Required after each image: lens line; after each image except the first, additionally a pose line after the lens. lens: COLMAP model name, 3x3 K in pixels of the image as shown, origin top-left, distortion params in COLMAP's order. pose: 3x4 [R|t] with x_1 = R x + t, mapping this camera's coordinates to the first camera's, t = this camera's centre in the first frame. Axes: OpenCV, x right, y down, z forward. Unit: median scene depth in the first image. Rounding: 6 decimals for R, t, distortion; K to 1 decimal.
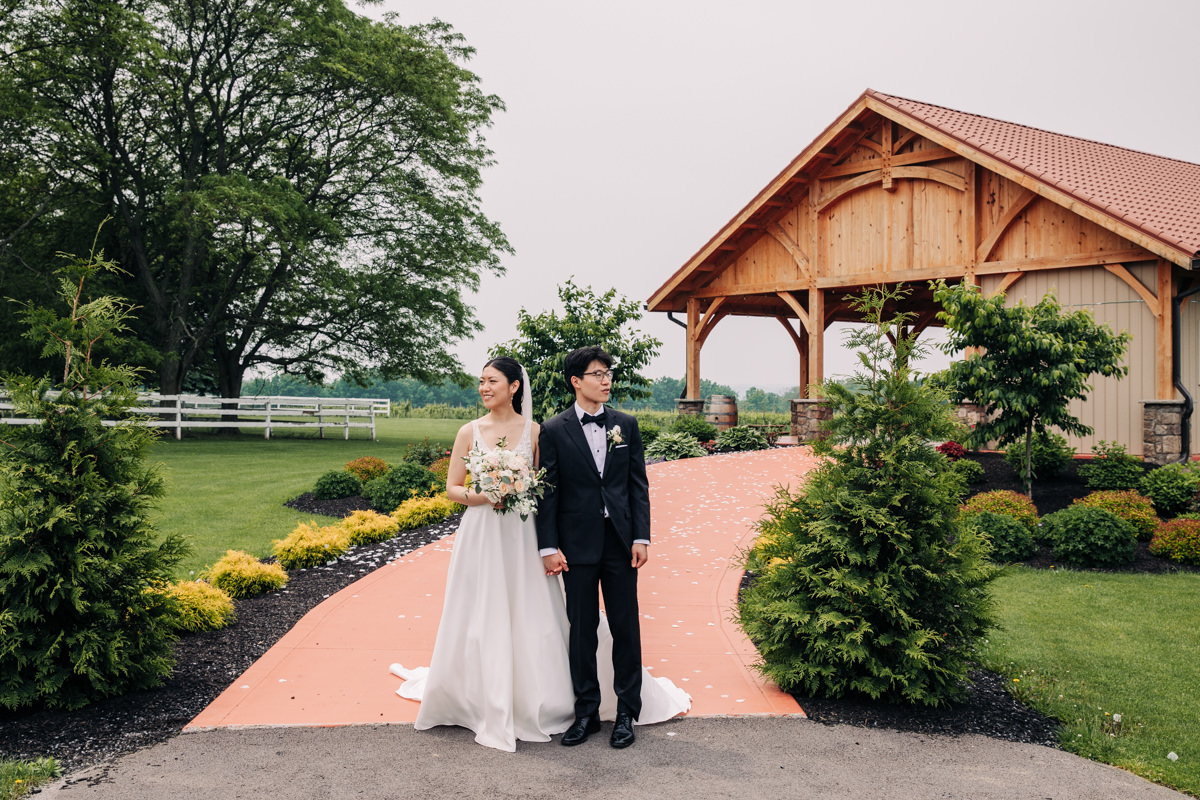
lens RADIAL K [[1300.2, 0, 600.0], [0, 1300.2, 400.0], [0, 0, 1]] dist [-0.011542, 0.005723]
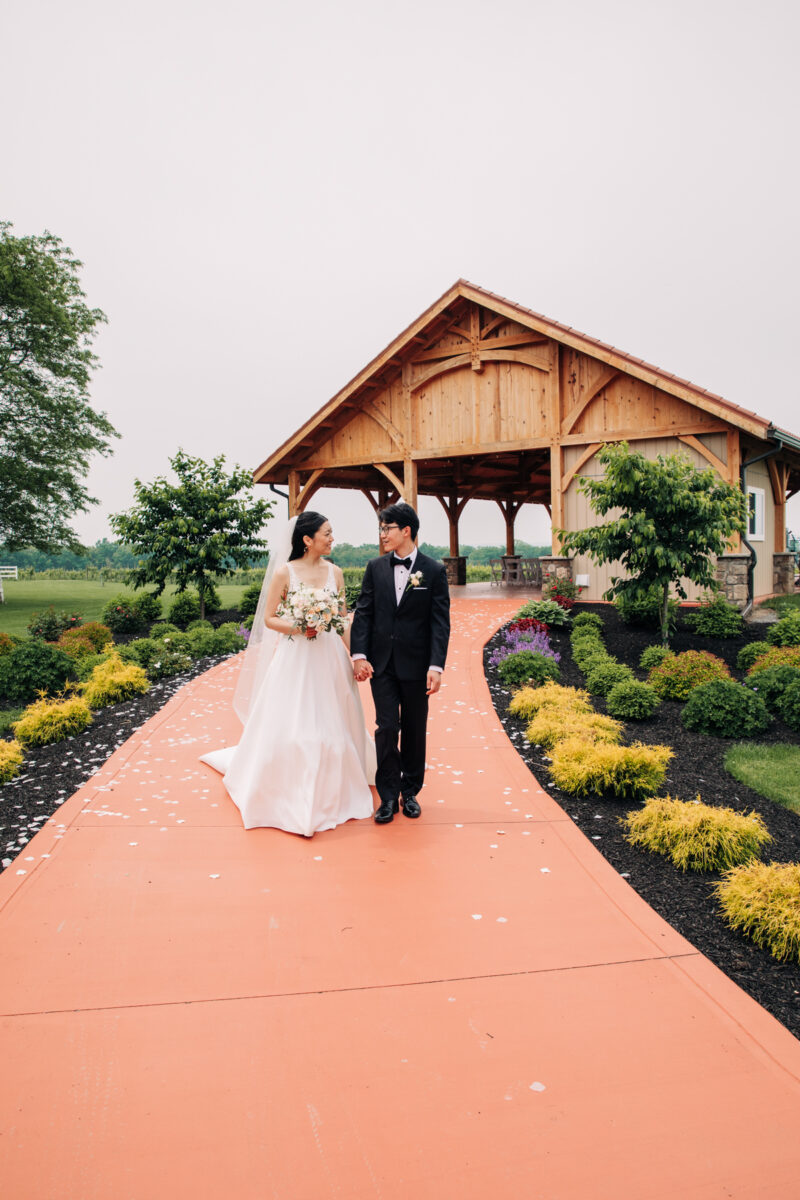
lens RADIAL K [[856.4, 0, 400.0], [0, 856.4, 600.0], [0, 0, 1]] dist [-0.077256, 0.004718]
pose [[0.965337, -0.033973, 0.258787, -0.038110], [0.021715, 0.998509, 0.050078, -0.002452], [-0.260102, -0.042723, 0.964635, 0.288392]]
